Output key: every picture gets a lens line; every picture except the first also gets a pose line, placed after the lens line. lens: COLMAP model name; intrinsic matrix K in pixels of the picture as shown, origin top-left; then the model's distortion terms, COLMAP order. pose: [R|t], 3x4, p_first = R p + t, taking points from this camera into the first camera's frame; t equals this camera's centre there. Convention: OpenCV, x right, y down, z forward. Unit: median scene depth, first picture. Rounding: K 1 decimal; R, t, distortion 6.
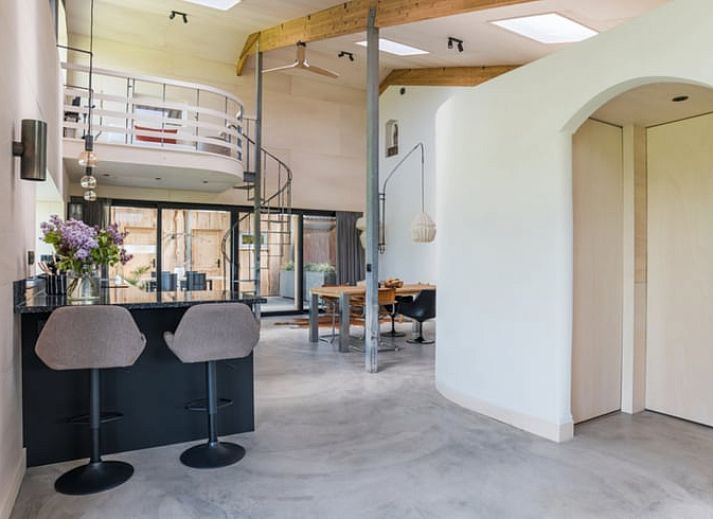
lens RADIAL K [[572.7, 0, 356.5], [0, 572.7, 259.5], [0, 0, 1]] dist [-0.000744, -0.002250]
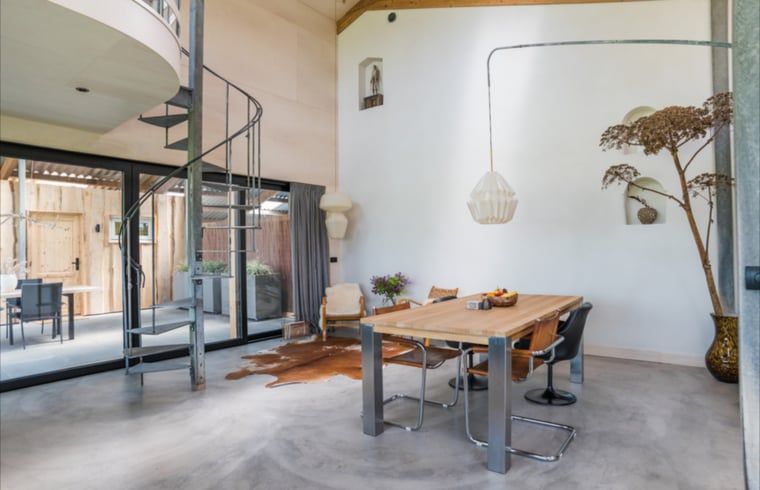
lens RADIAL K [[457.0, 0, 380.0], [0, 457.0, 245.0], [0, 0, 1]] dist [-0.083465, 0.064971]
pose [[0.915709, -0.014079, 0.401595, -0.155518], [0.019862, 0.999750, -0.010239, -0.003809], [-0.401350, 0.017353, 0.915760, 0.475136]]
